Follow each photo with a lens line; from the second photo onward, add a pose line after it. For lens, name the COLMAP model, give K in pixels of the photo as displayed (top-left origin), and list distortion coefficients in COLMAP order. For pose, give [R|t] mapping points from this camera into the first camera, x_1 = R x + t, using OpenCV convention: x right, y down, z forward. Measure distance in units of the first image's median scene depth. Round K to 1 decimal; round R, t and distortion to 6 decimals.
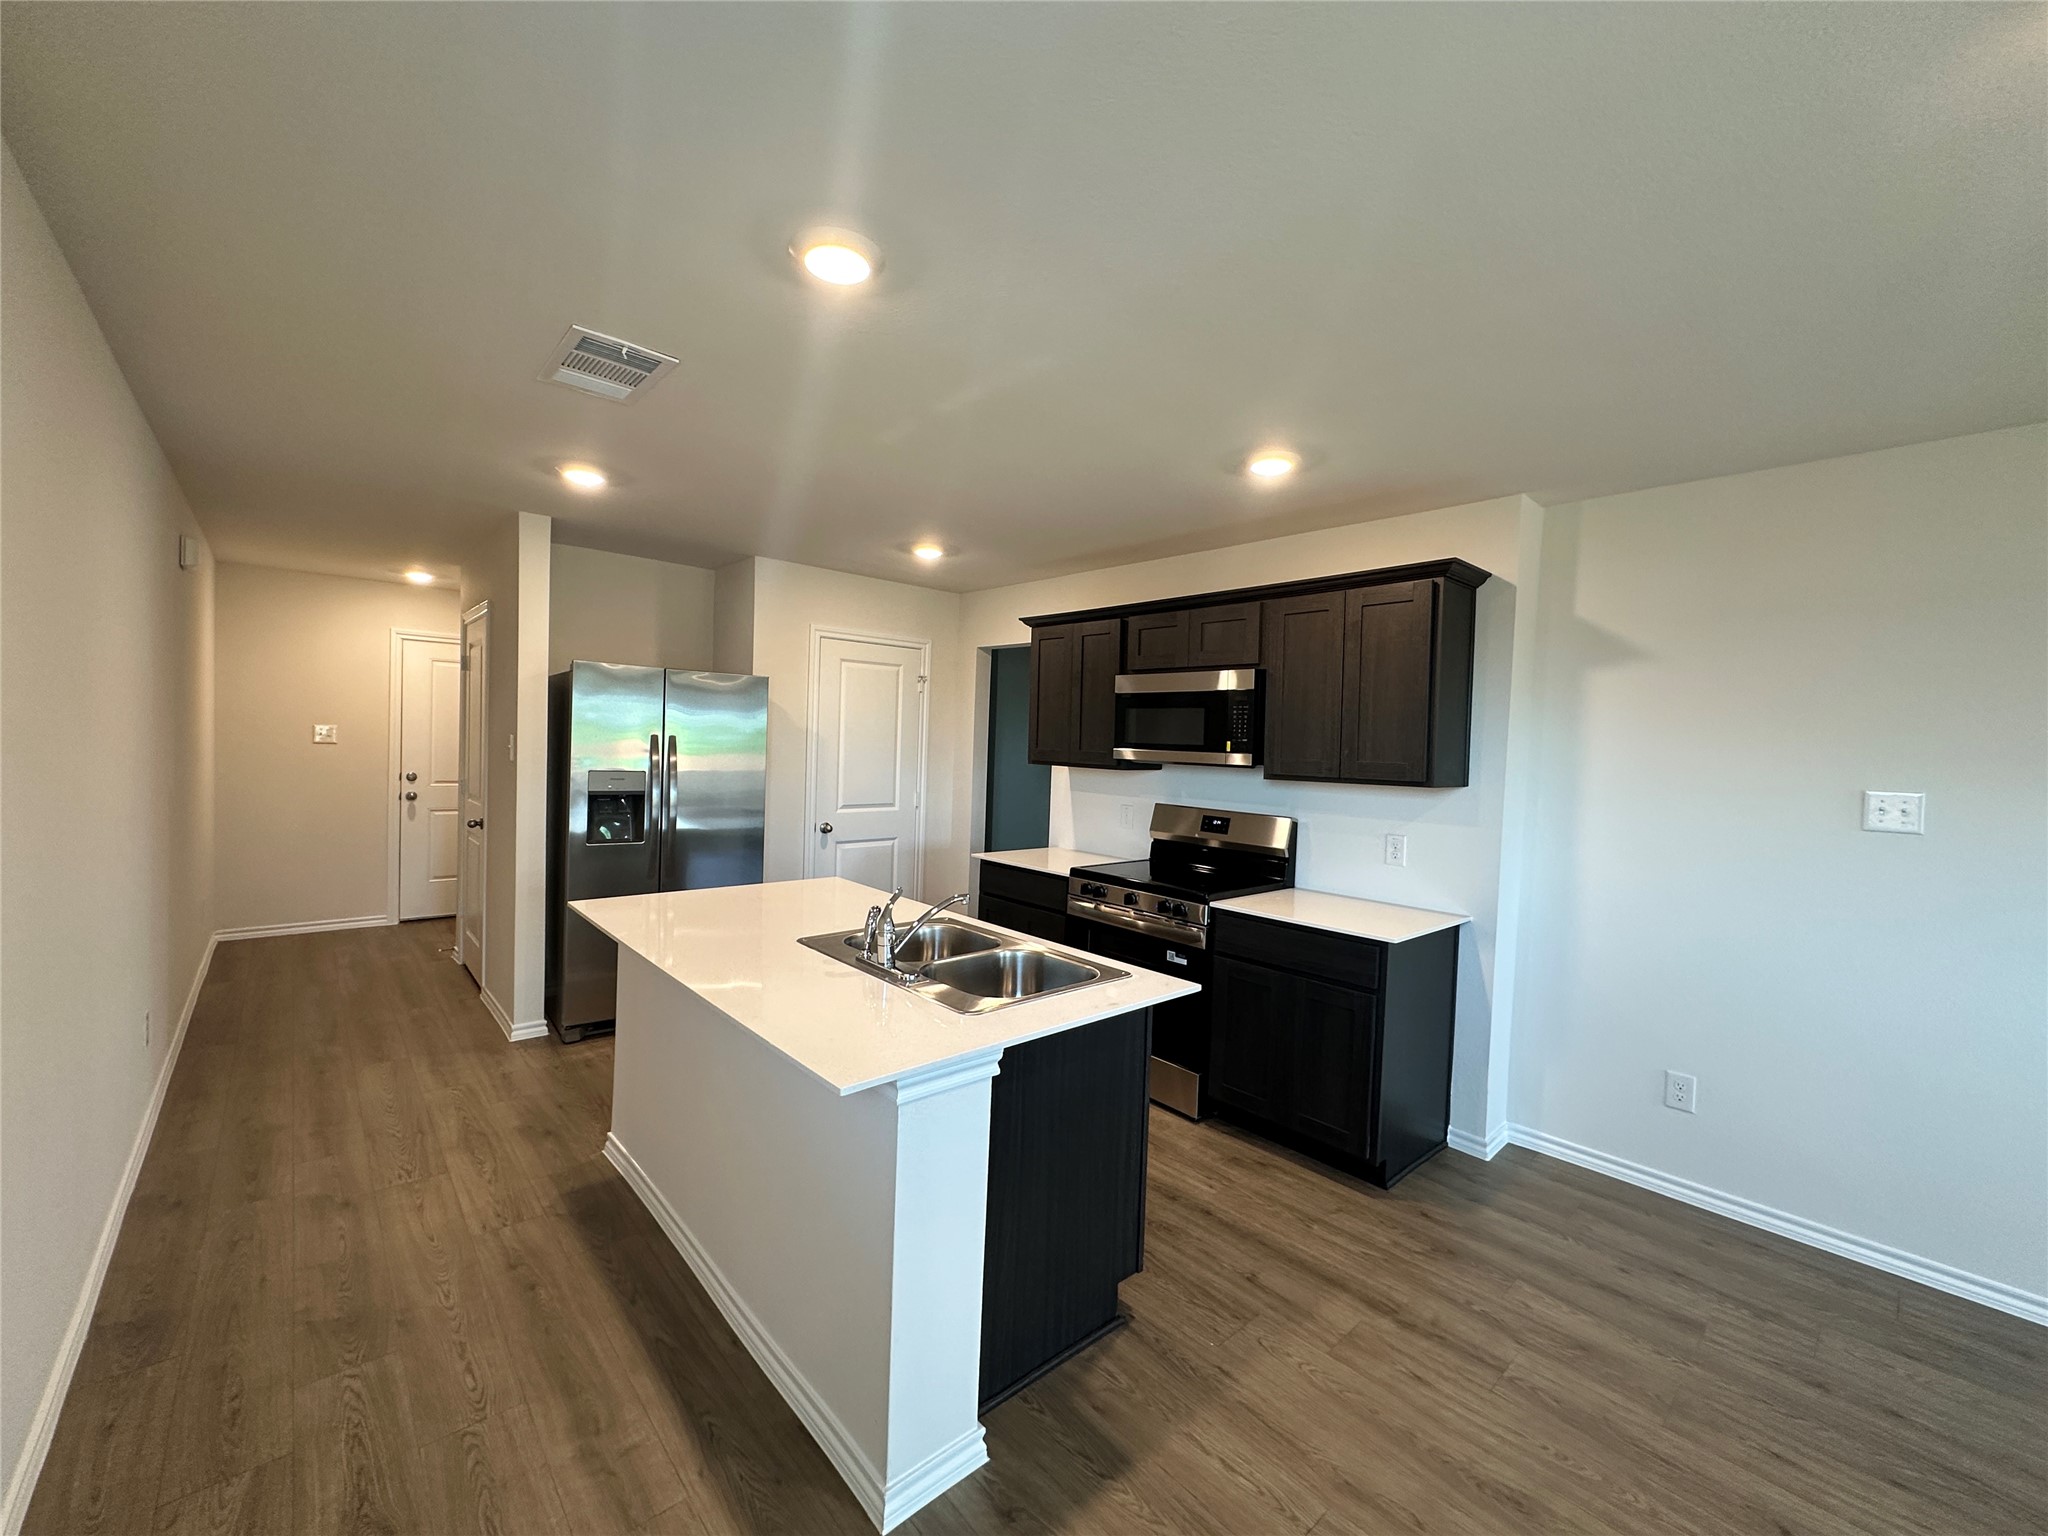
lens RADIAL K [[814.1, 0, 1020.5], [0, 814.1, 772.0], [0, 0, 1]] dist [-0.002379, 0.000078]
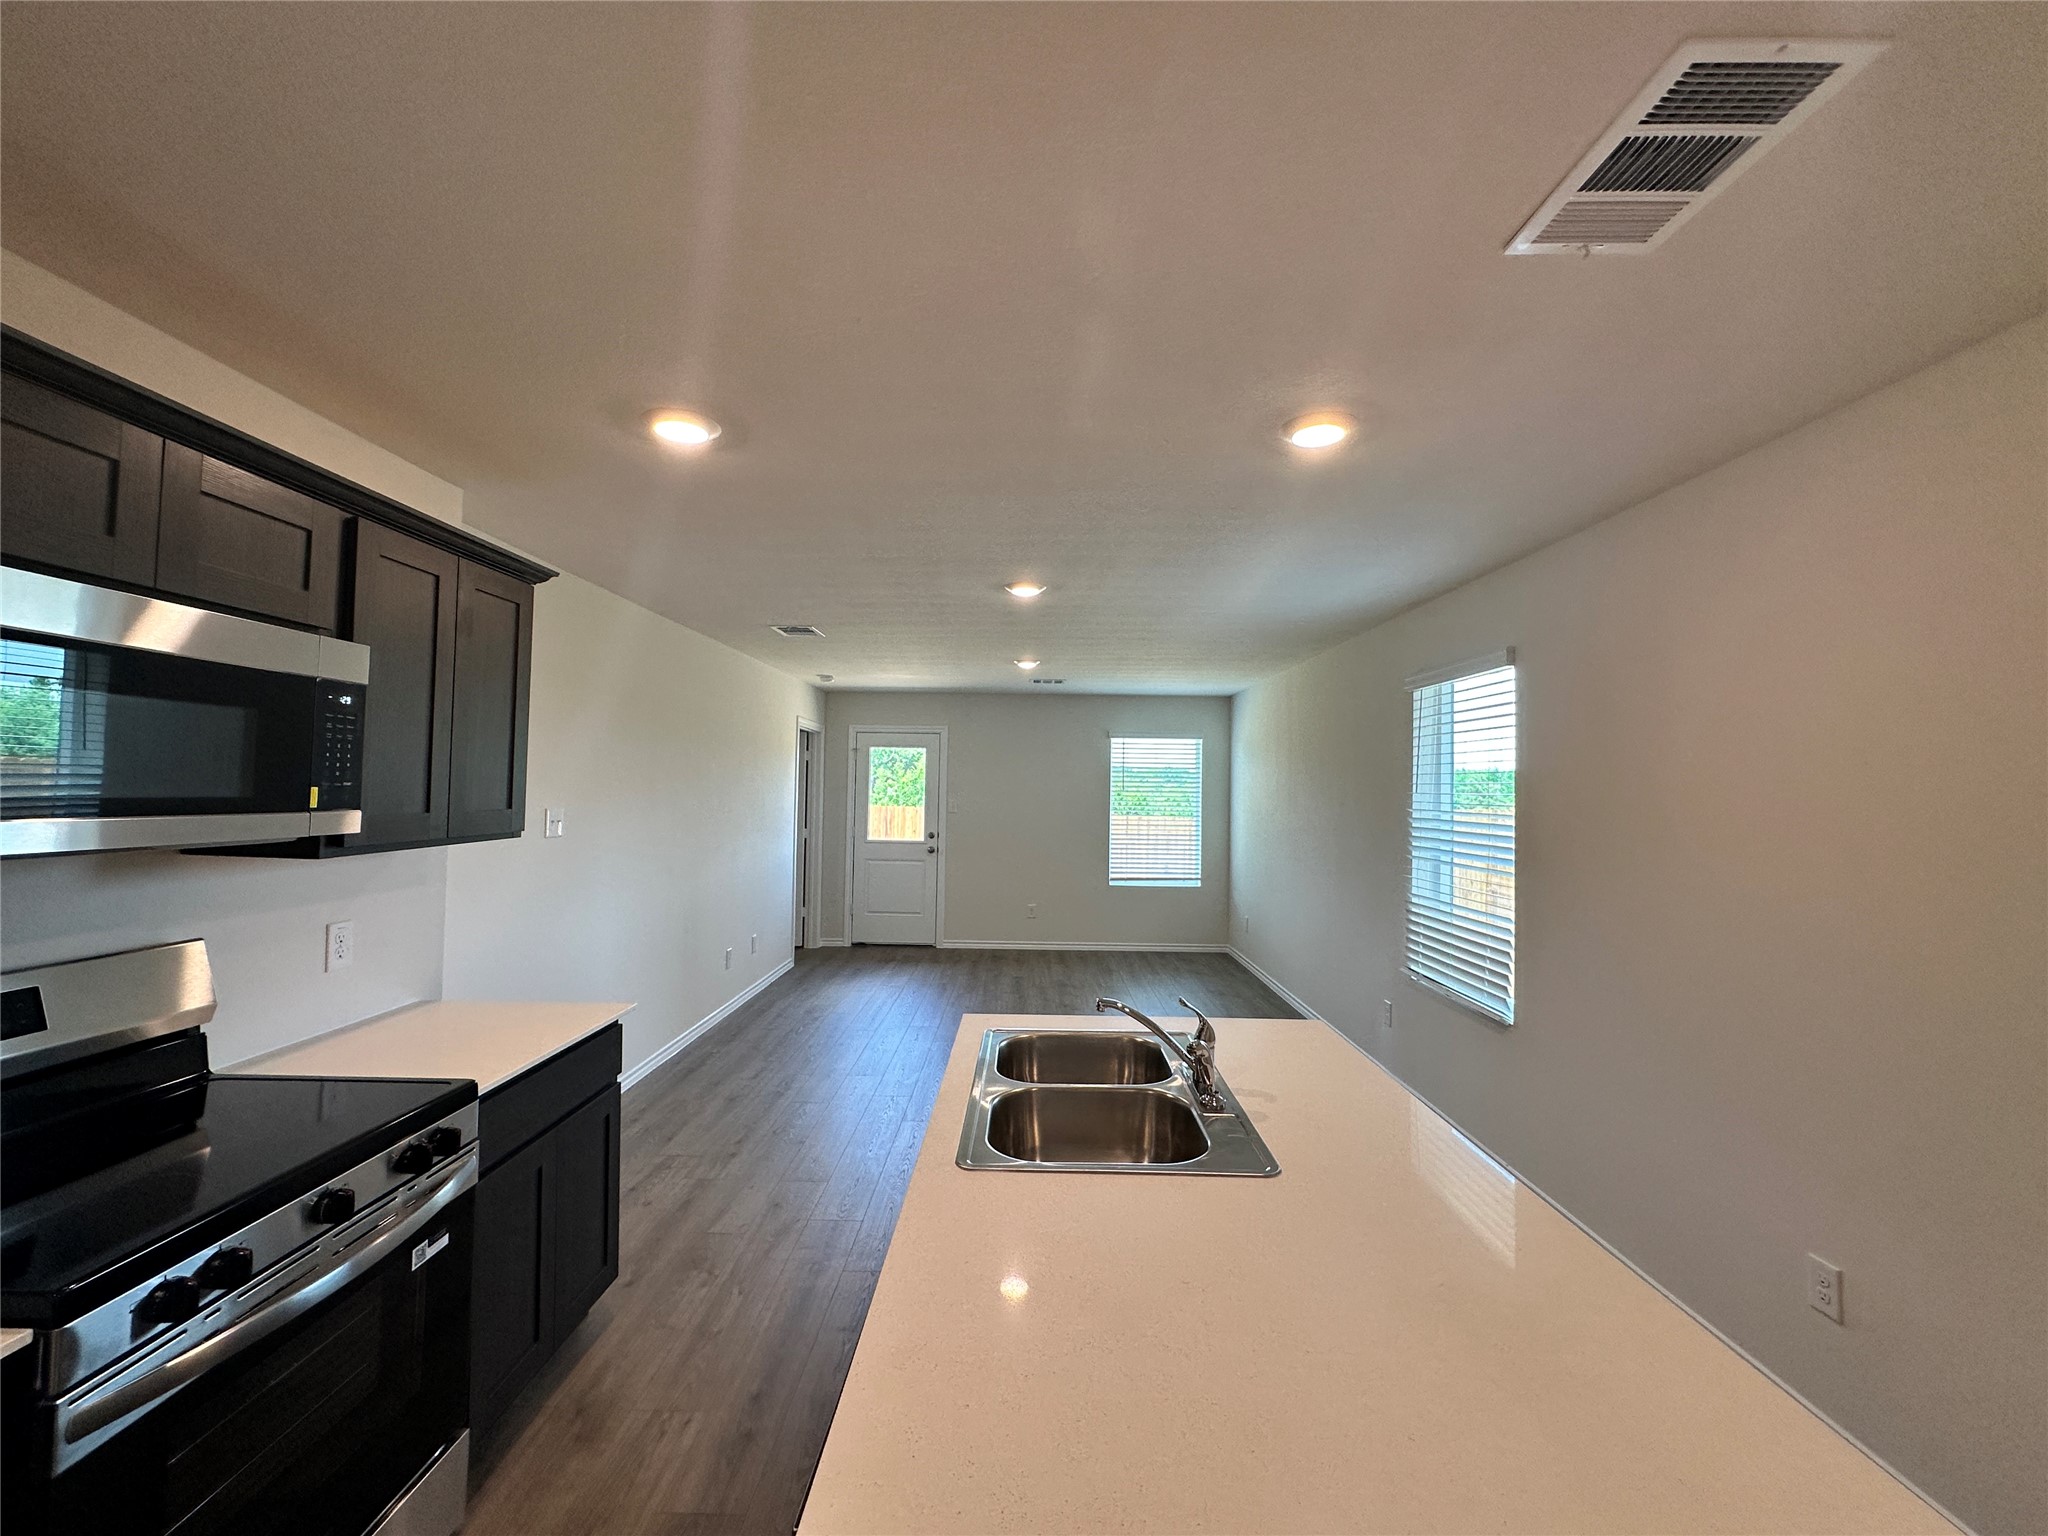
lens RADIAL K [[835.9, 0, 1026.3], [0, 835.9, 764.9], [0, 0, 1]] dist [-0.001299, 0.000630]
pose [[-0.735646, -0.021929, 0.677011, -0.384689], [-0.011751, 0.999739, 0.019614, -0.066534], [-0.677264, 0.006474, -0.735712, 1.110581]]
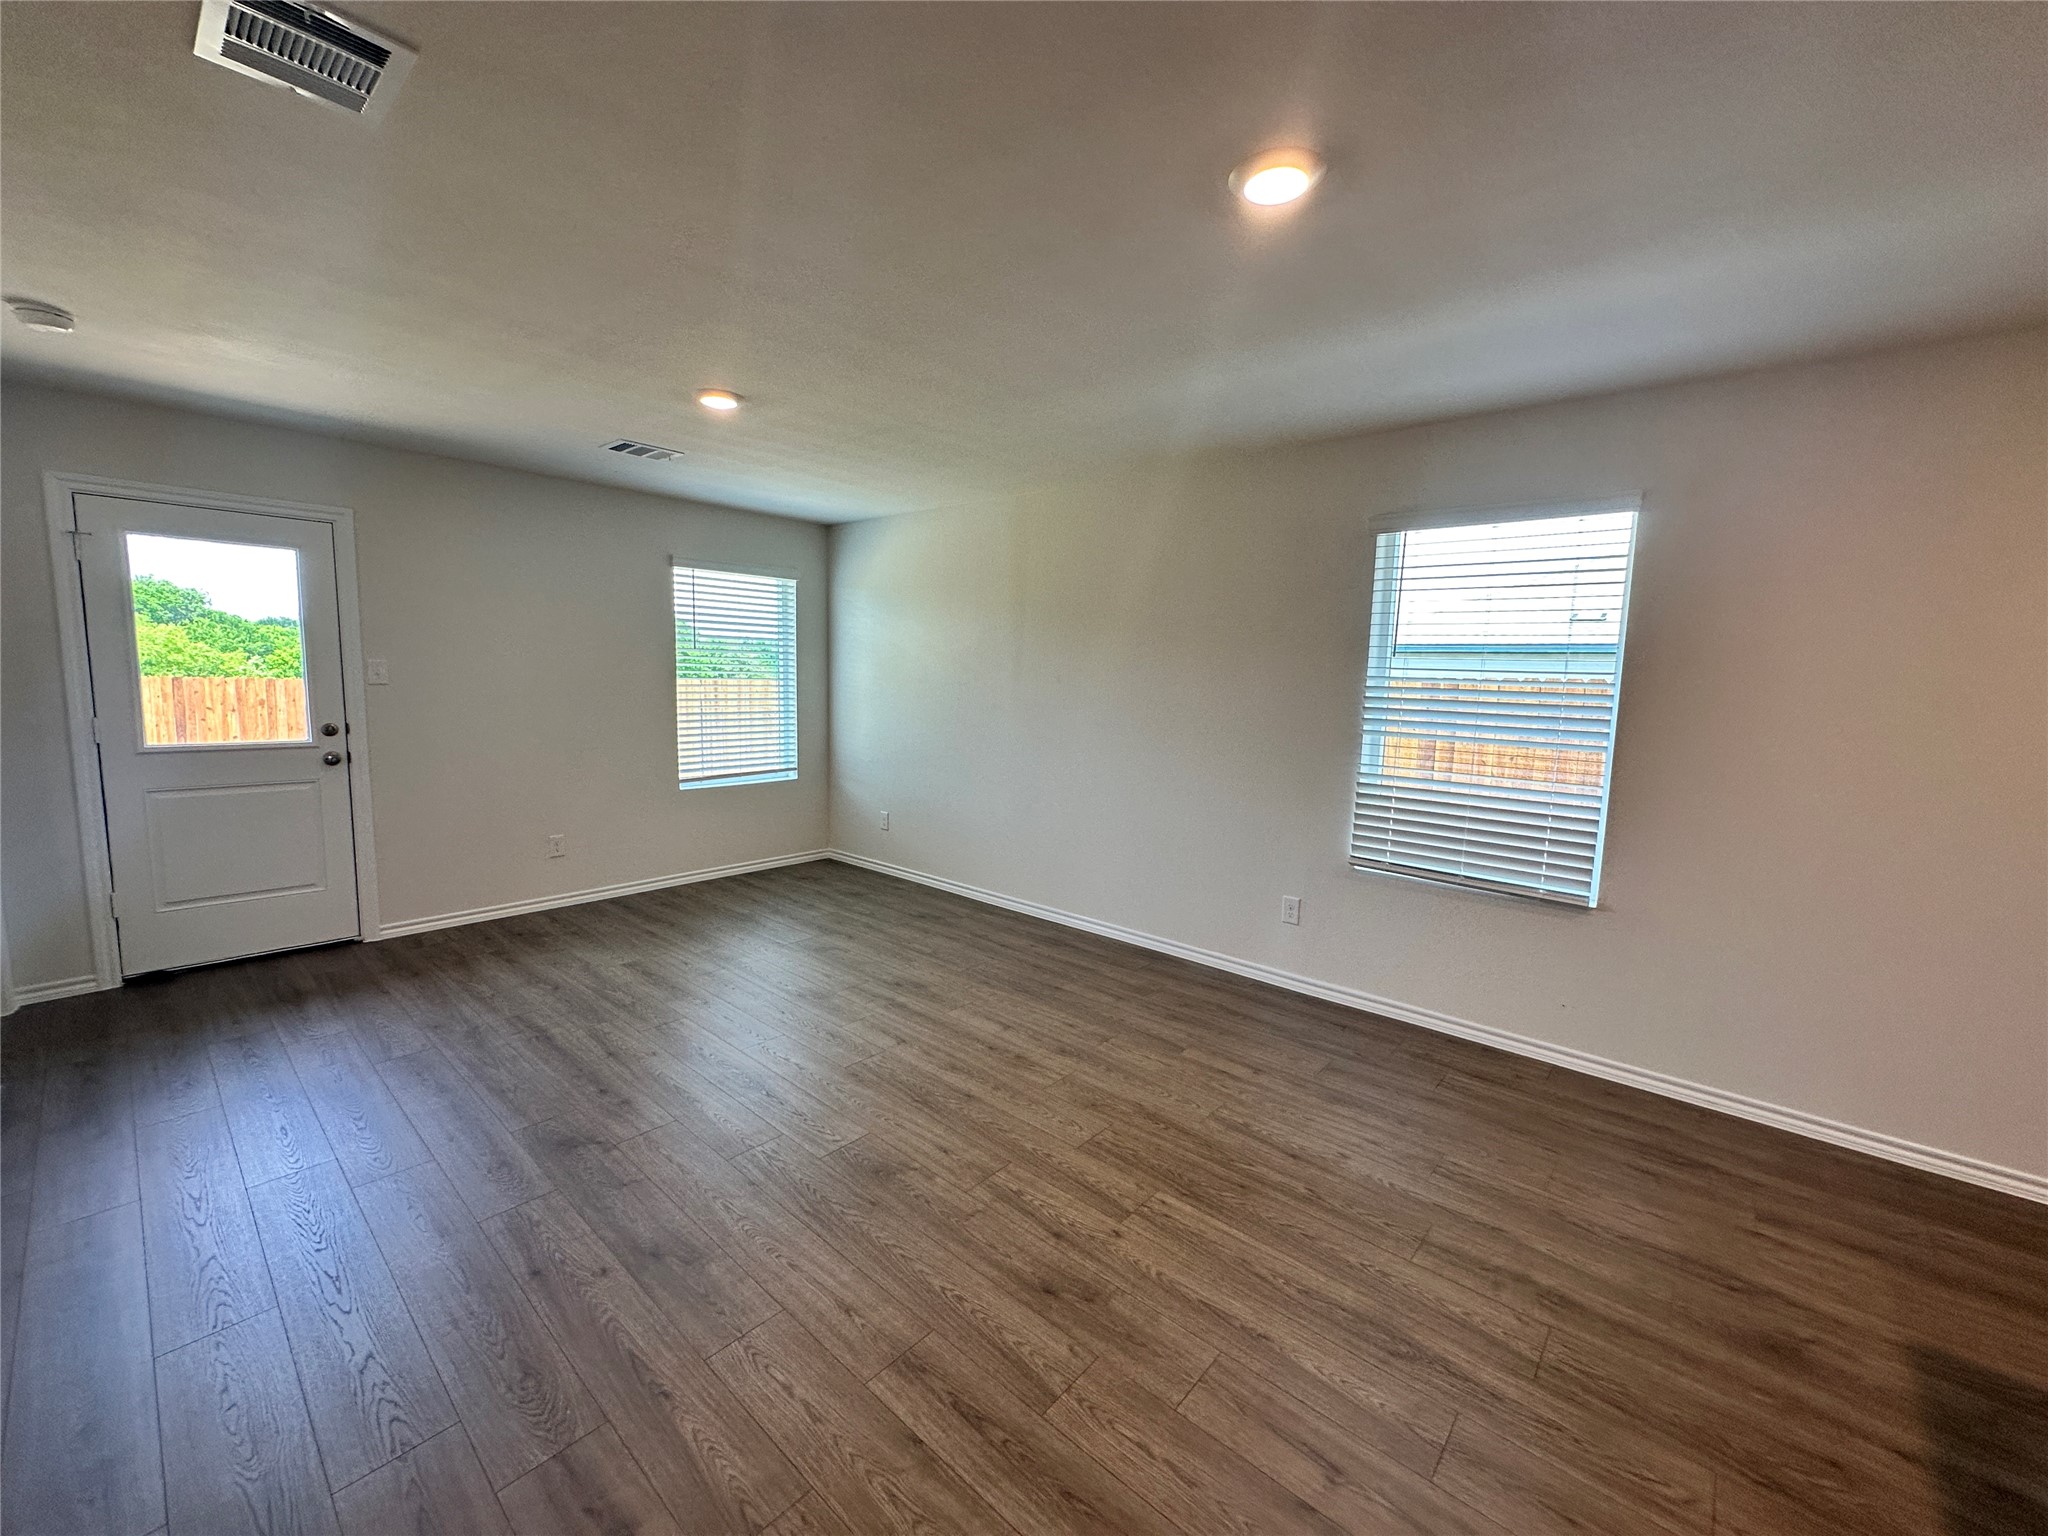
lens RADIAL K [[820.6, 0, 1026.4], [0, 820.6, 759.4], [0, 0, 1]] dist [-0.001918, 0.000073]
pose [[-0.992844, -0.044636, -0.110766, 0.603758], [-0.060339, 0.987919, 0.142739, 0.000779], [0.103056, 0.148401, -0.983543, 0.792080]]
